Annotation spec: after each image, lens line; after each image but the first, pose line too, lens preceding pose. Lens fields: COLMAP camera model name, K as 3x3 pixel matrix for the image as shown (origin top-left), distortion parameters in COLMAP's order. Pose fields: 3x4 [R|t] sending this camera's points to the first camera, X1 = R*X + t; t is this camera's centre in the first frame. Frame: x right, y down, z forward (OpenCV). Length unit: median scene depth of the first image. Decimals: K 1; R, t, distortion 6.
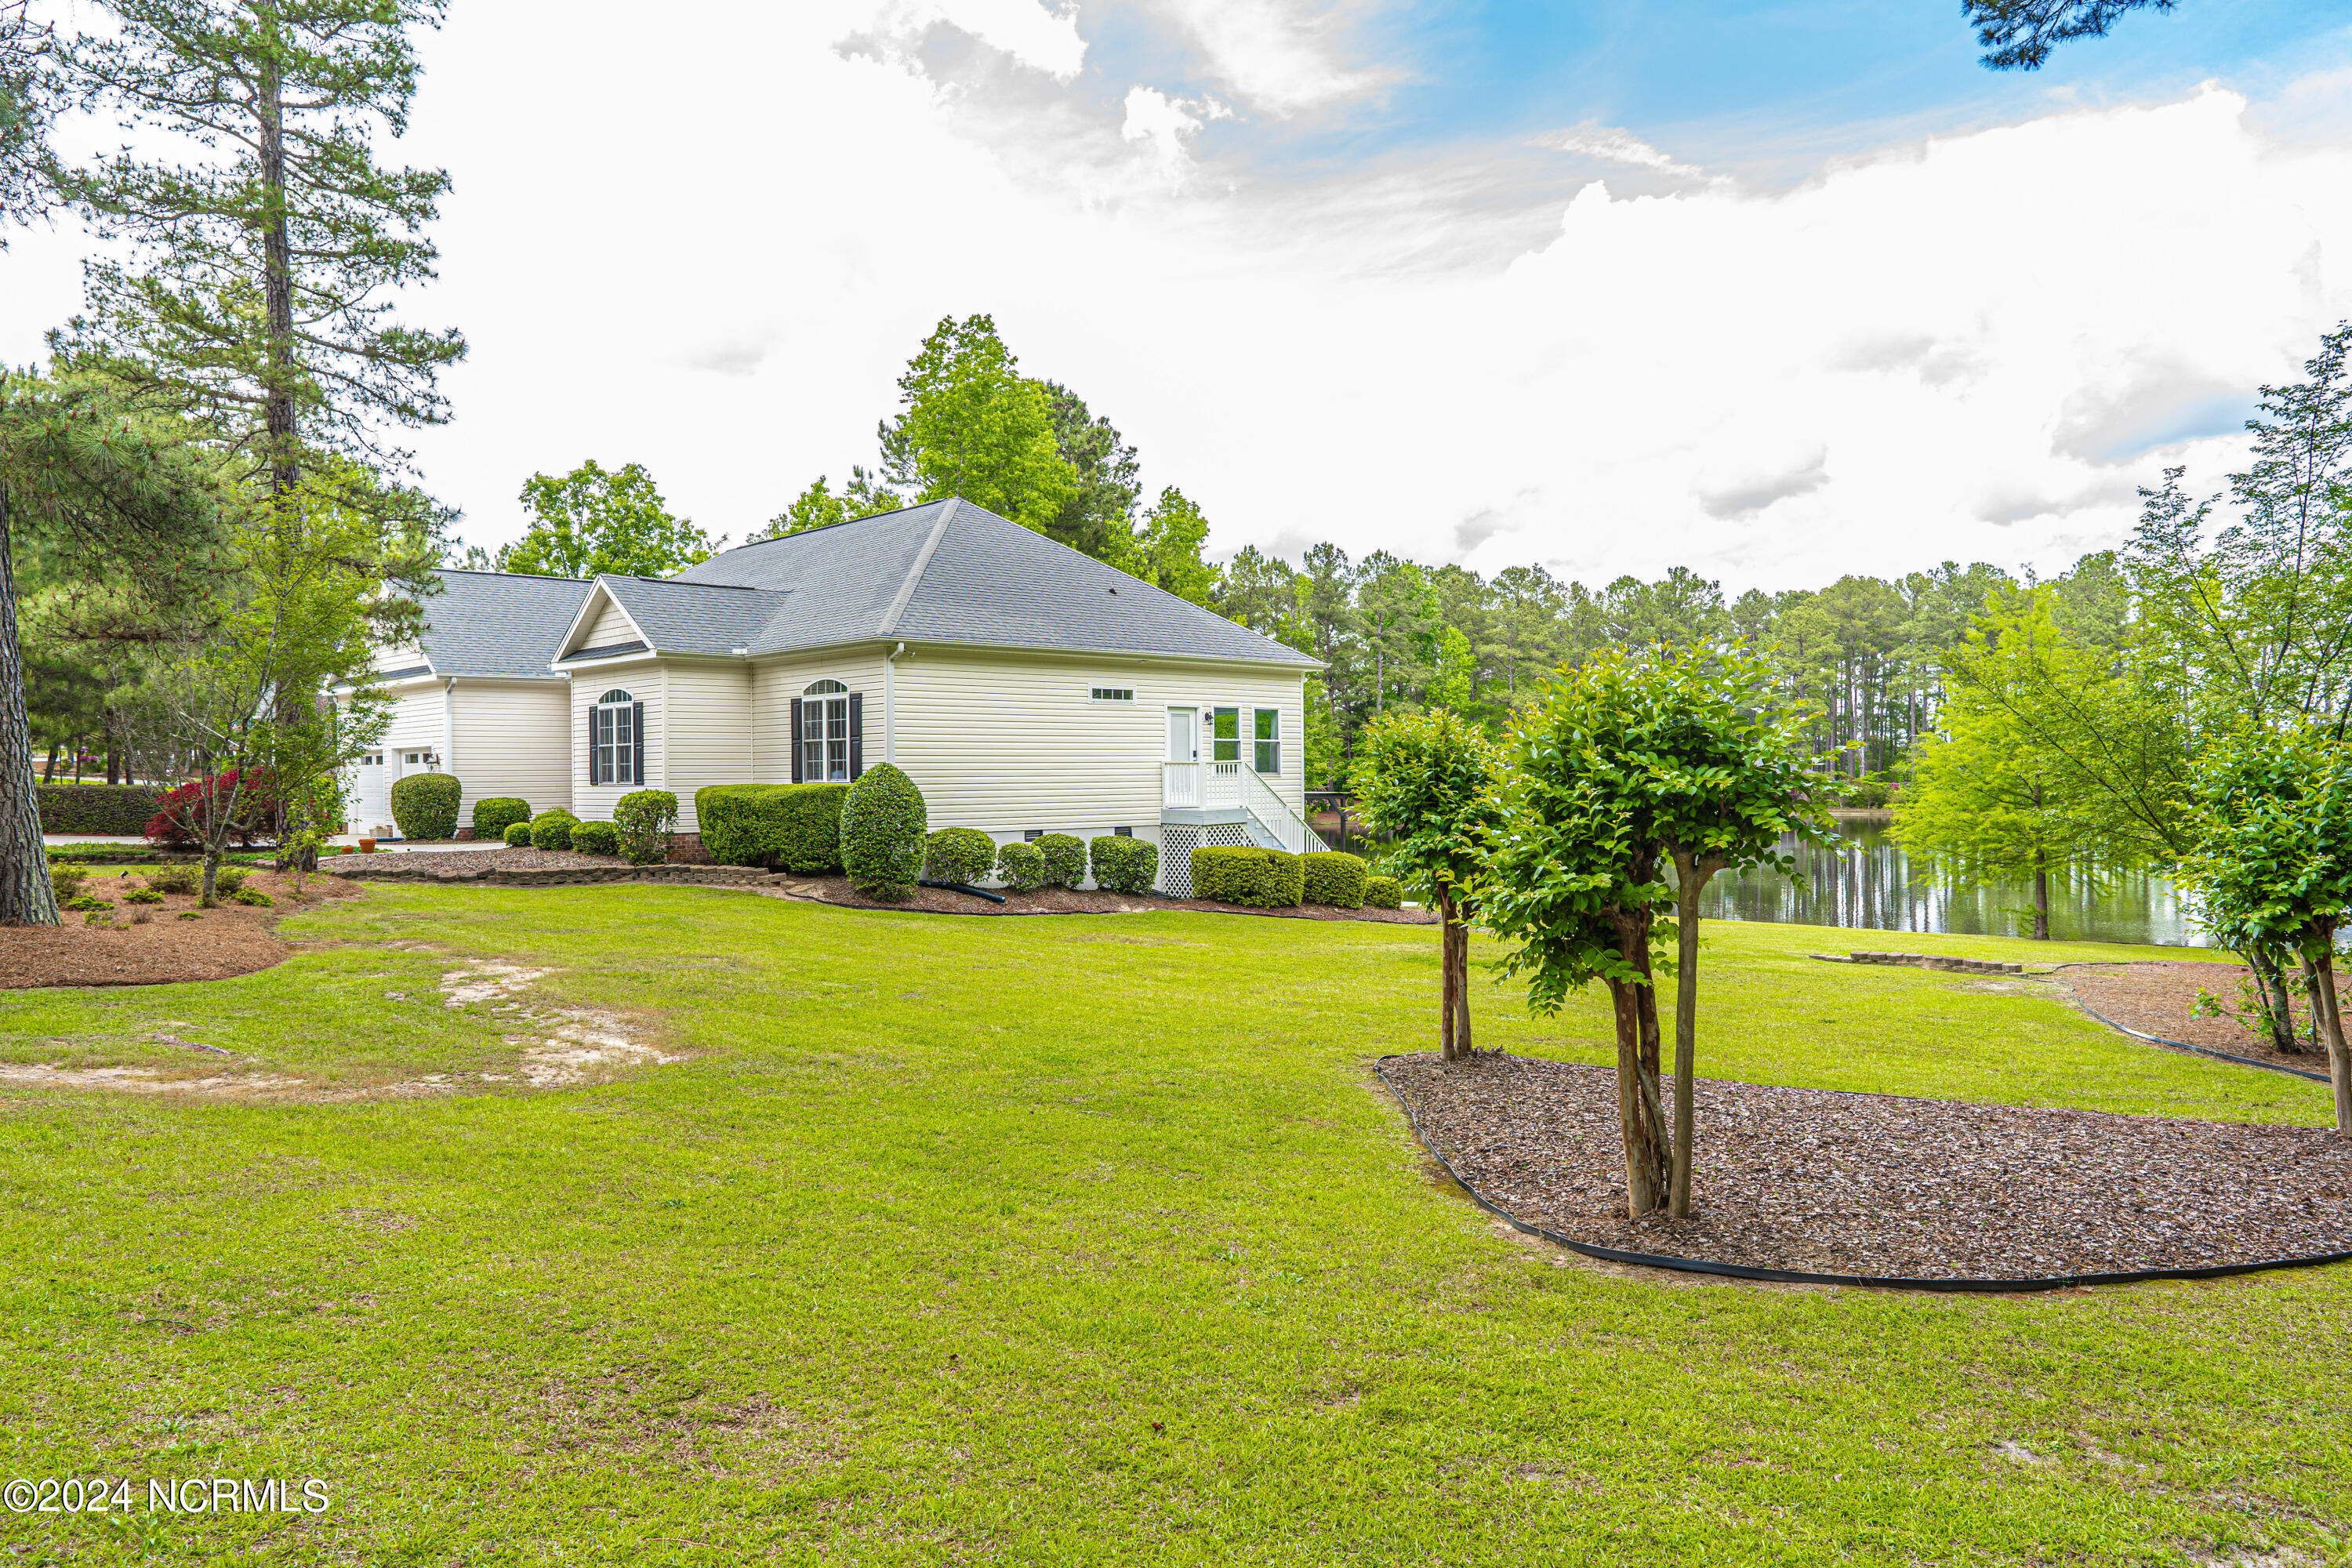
lens RADIAL K [[1553.8, 0, 1161.6], [0, 1553.8, 794.5], [0, 0, 1]] dist [-0.002891, 0.003429]
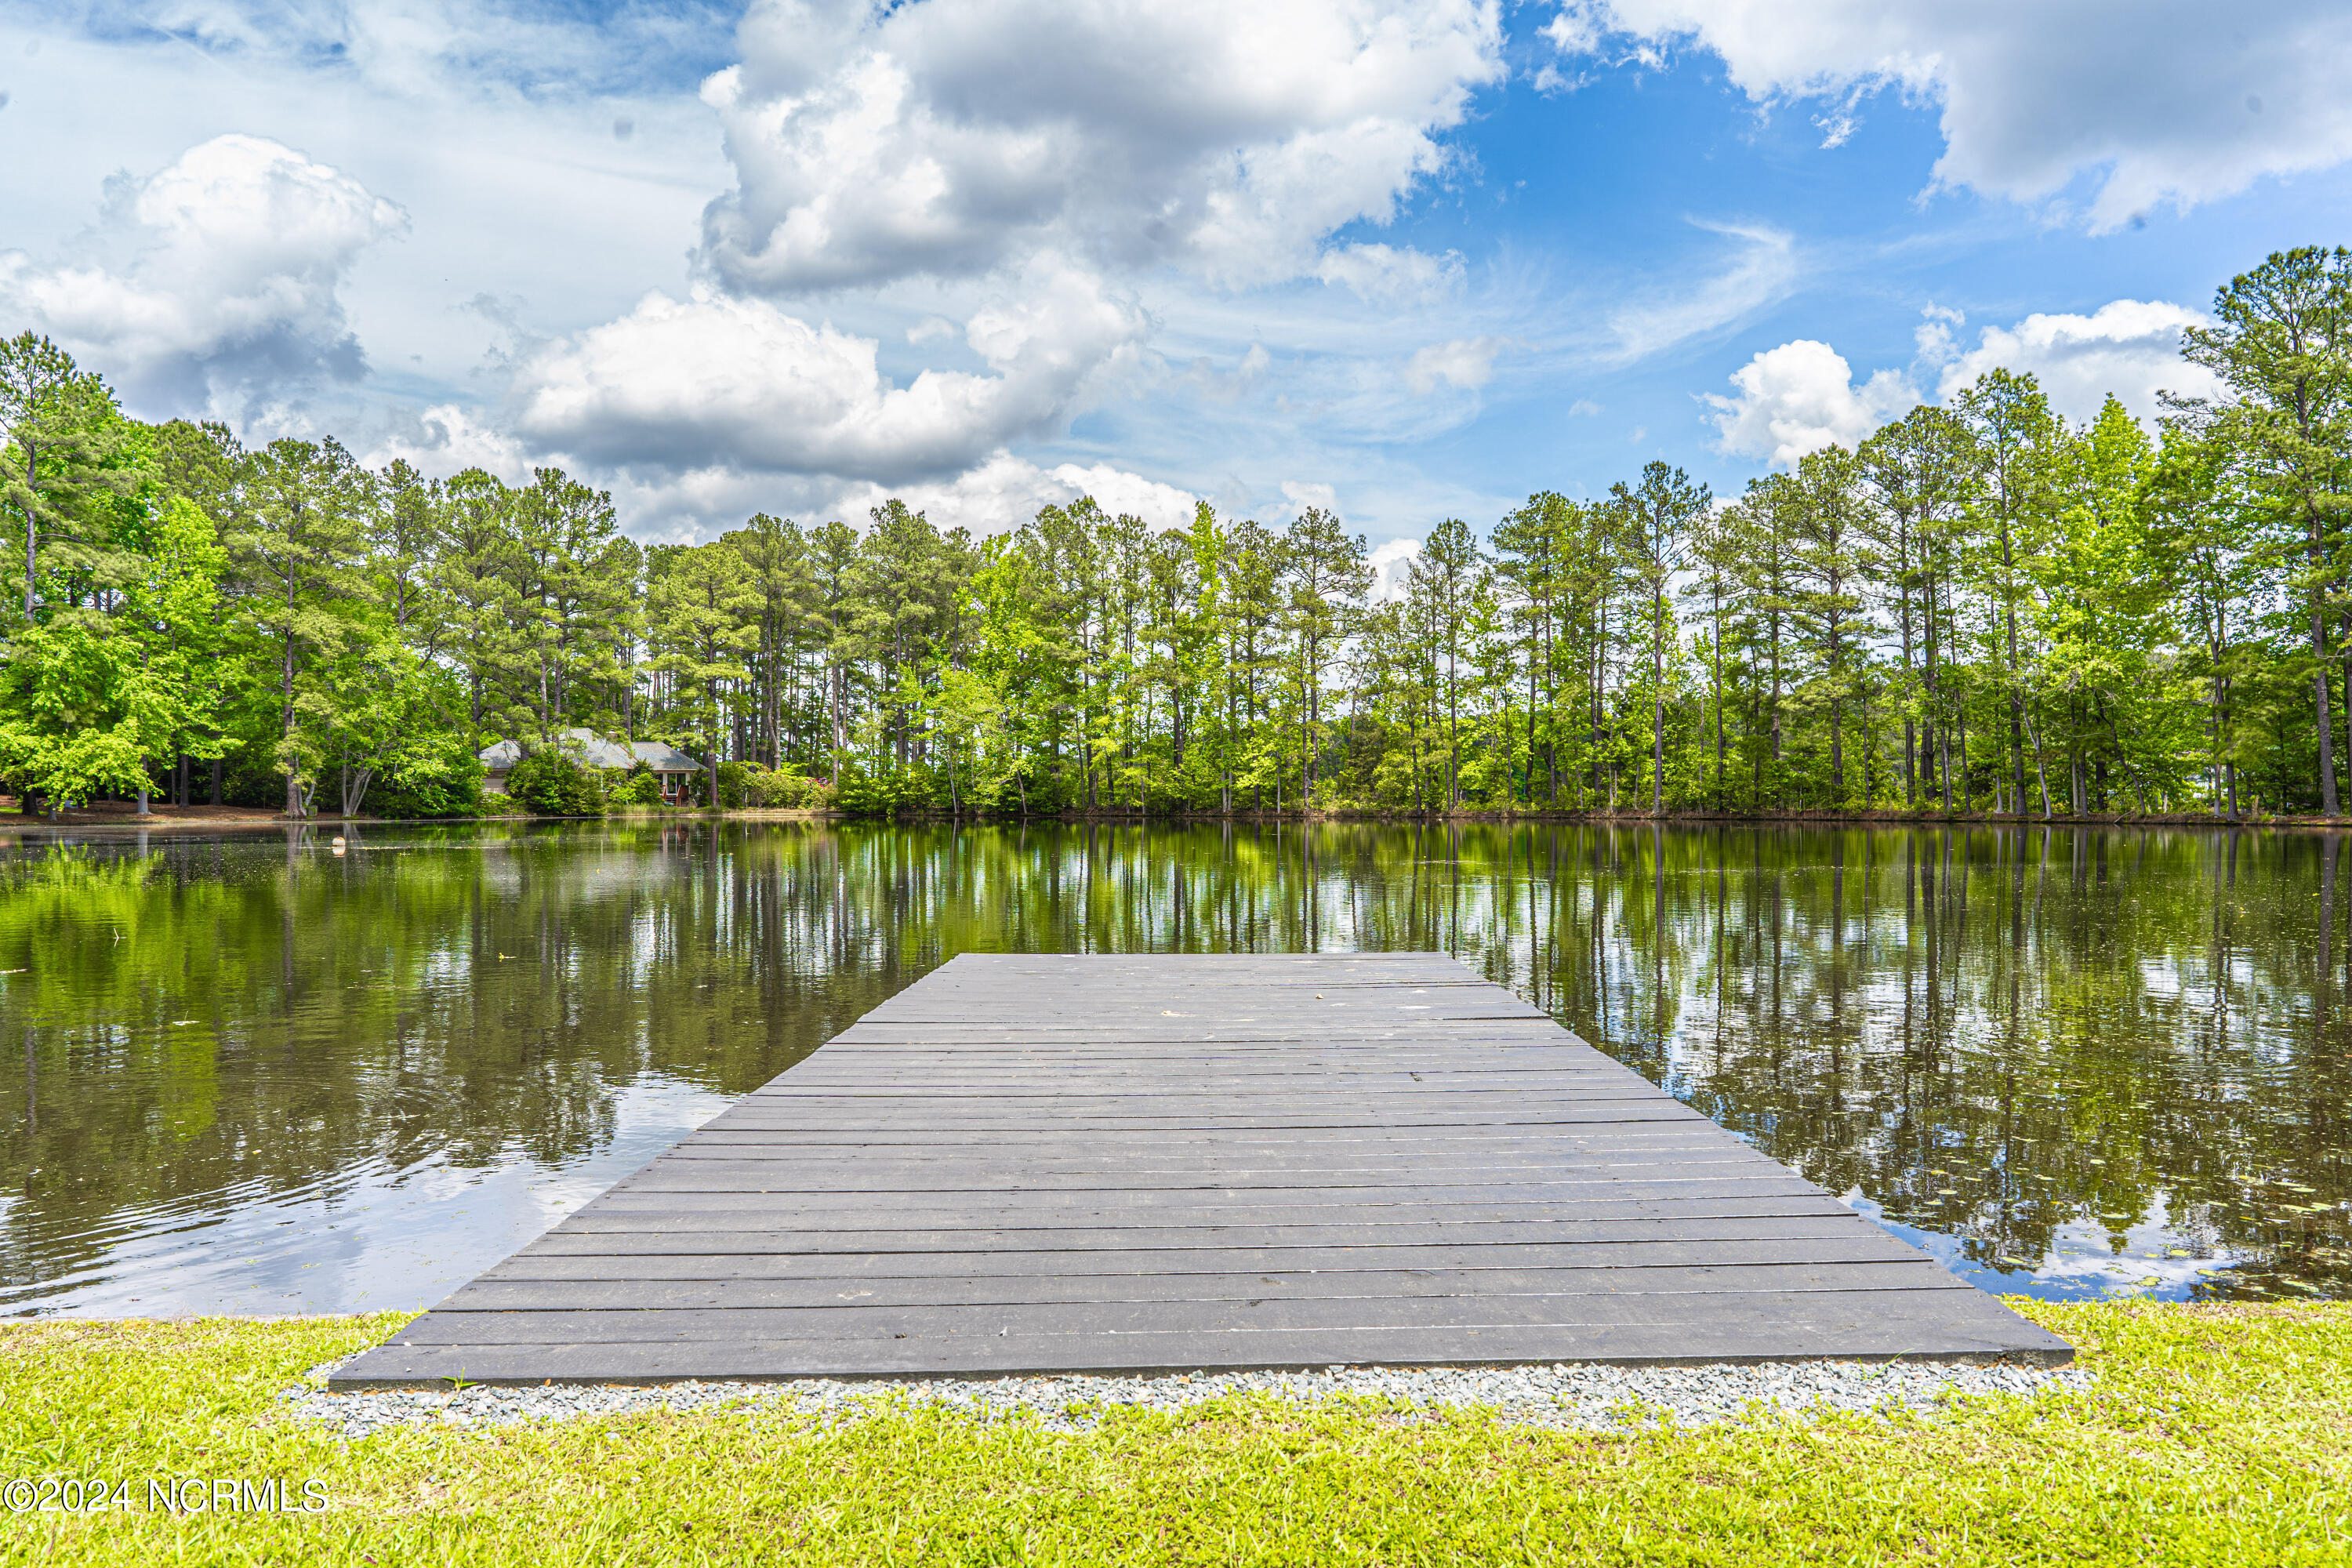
lens RADIAL K [[1553.8, 0, 1161.6], [0, 1553.8, 794.5], [0, 0, 1]] dist [-0.002891, 0.003429]
pose [[0.728564, 0.007569, 0.684936, 0.054143], [0.008129, 0.999773, -0.019695, 0.020121], [-0.684929, 0.019917, 0.728337, 0.312481]]
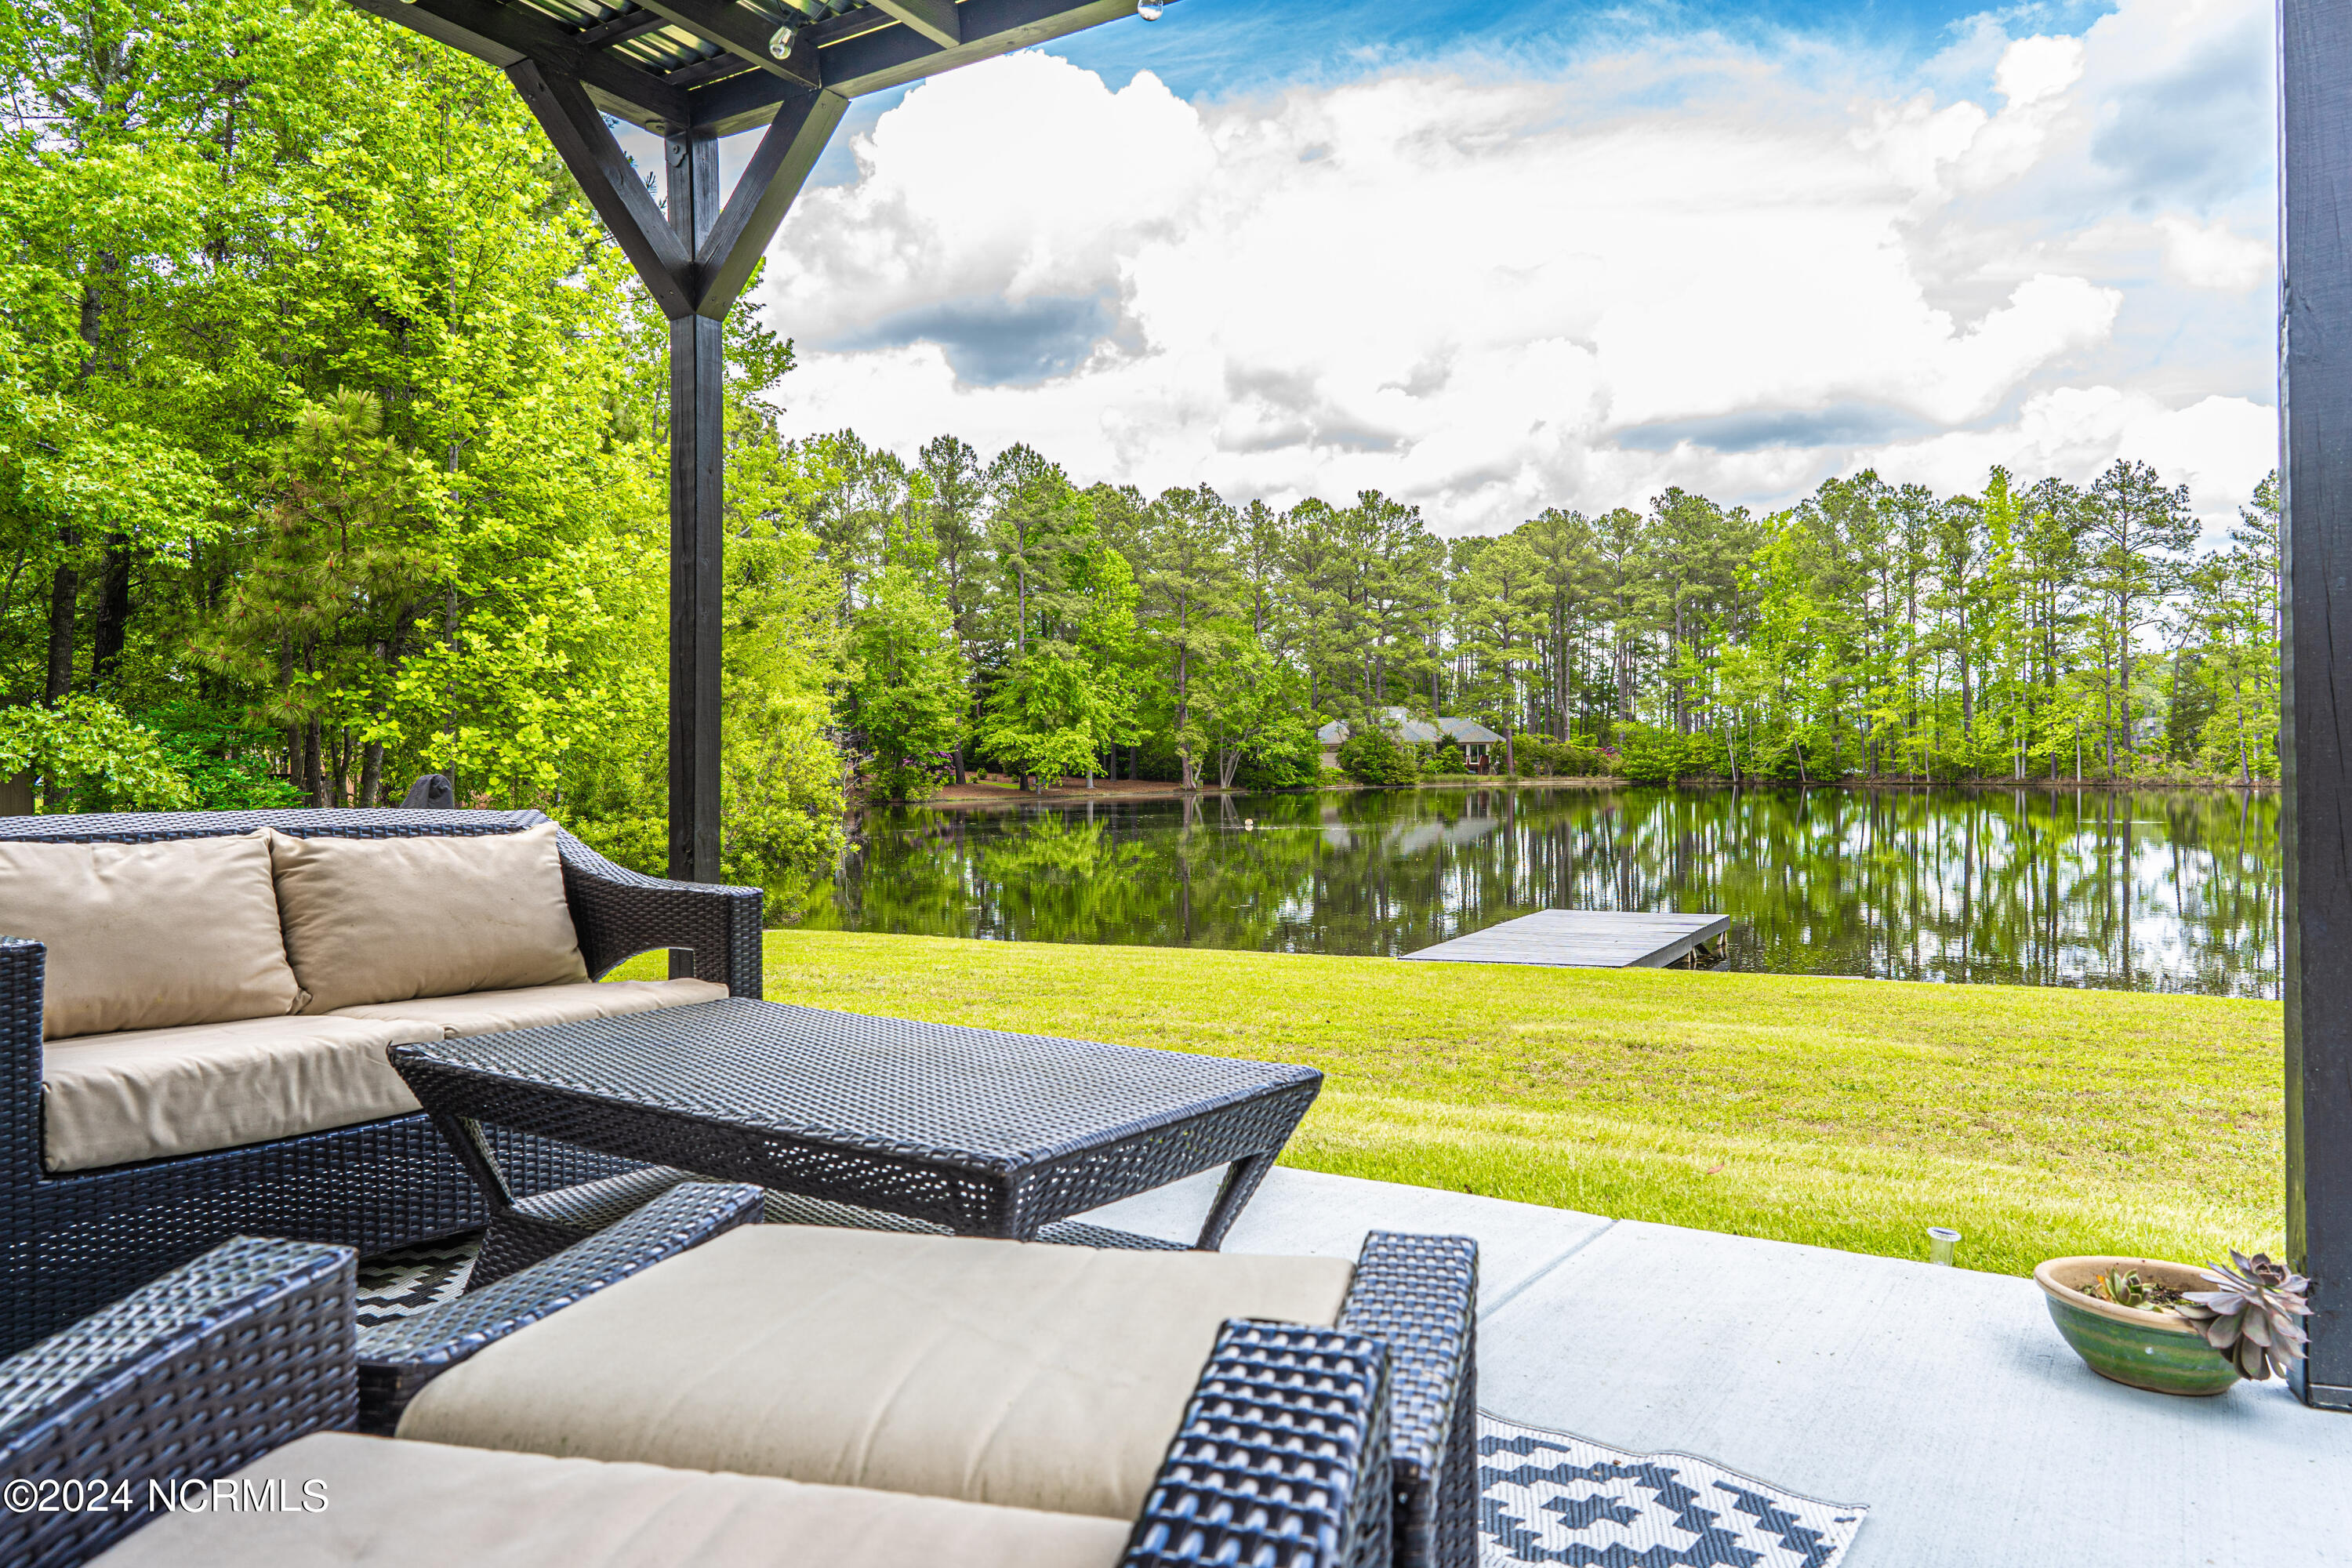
lens RADIAL K [[1564.0, 0, 1164.0], [0, 1564.0, 786.3], [0, 0, 1]] dist [0.001543, 0.003058]
pose [[0.968738, -0.011933, 0.247800, 0.015381], [0.012566, 0.999921, -0.000974, 0.013246], [-0.247769, 0.004057, 0.968811, 0.225135]]
